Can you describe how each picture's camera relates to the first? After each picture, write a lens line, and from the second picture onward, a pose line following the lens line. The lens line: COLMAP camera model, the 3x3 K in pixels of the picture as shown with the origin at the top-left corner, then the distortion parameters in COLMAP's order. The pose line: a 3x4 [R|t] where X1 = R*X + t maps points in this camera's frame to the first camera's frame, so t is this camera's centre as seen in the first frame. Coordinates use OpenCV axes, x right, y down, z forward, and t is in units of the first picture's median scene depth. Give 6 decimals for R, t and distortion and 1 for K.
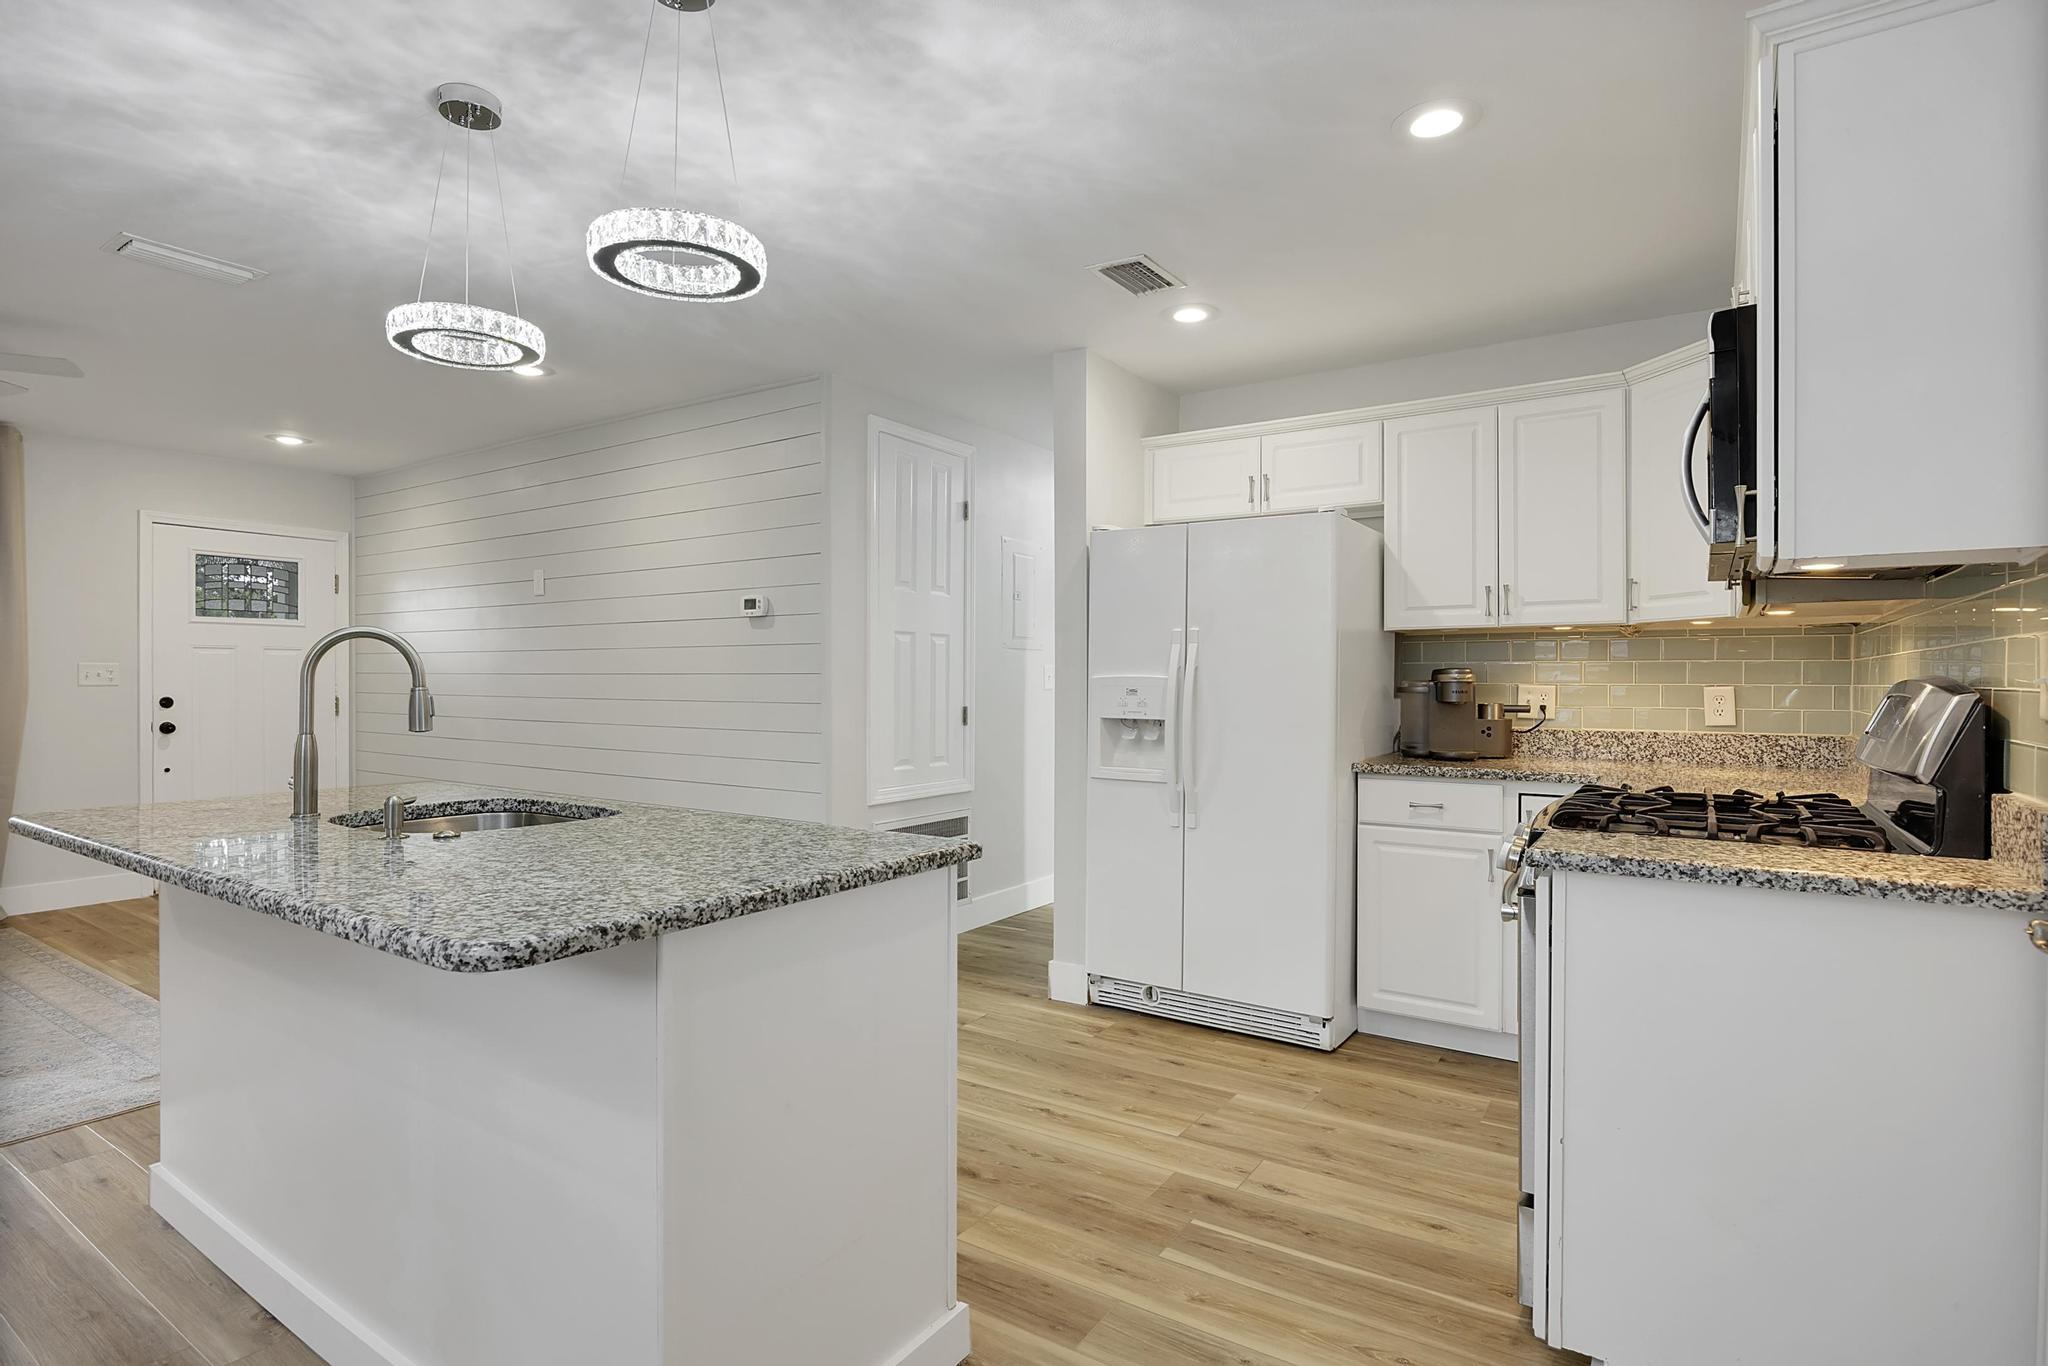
lens RADIAL K [[1009.1, 0, 1035.6], [0, 1009.1, 682.0], [0, 0, 1]] dist [-0.008307, -0.000981]
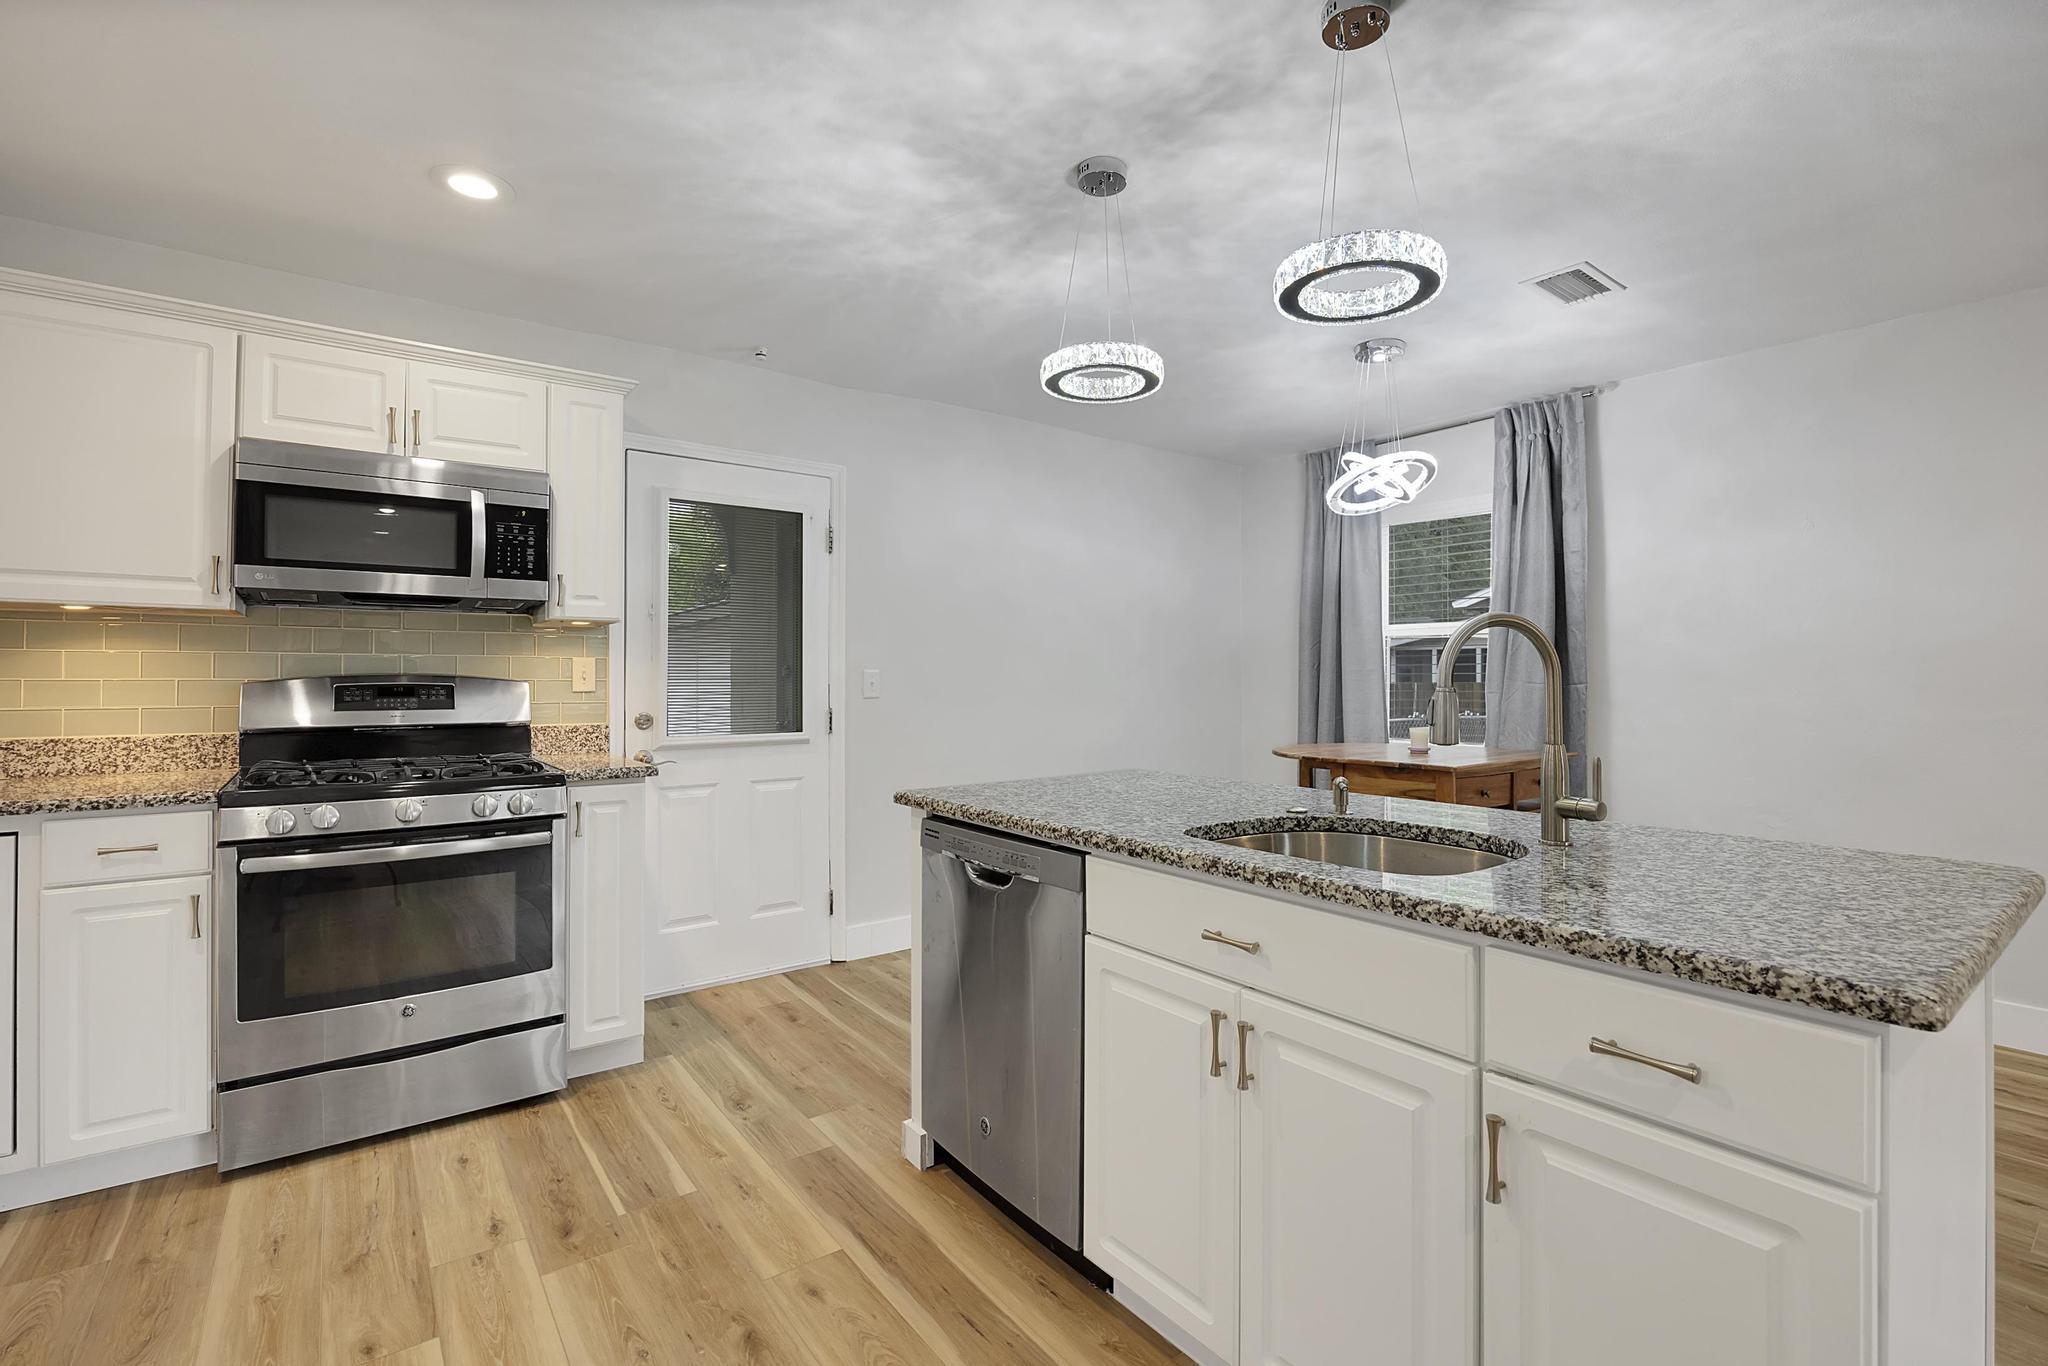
lens RADIAL K [[913.3, 0, 1039.8], [0, 913.3, 664.6], [0, 0, 1]] dist [-0.016603, -0.000638]
pose [[-0.946861, -0.000237, 0.321644, -0.357696], [-0.004553, 0.999909, -0.012668, -0.002832], [-0.321612, -0.013459, -0.946776, 1.167508]]
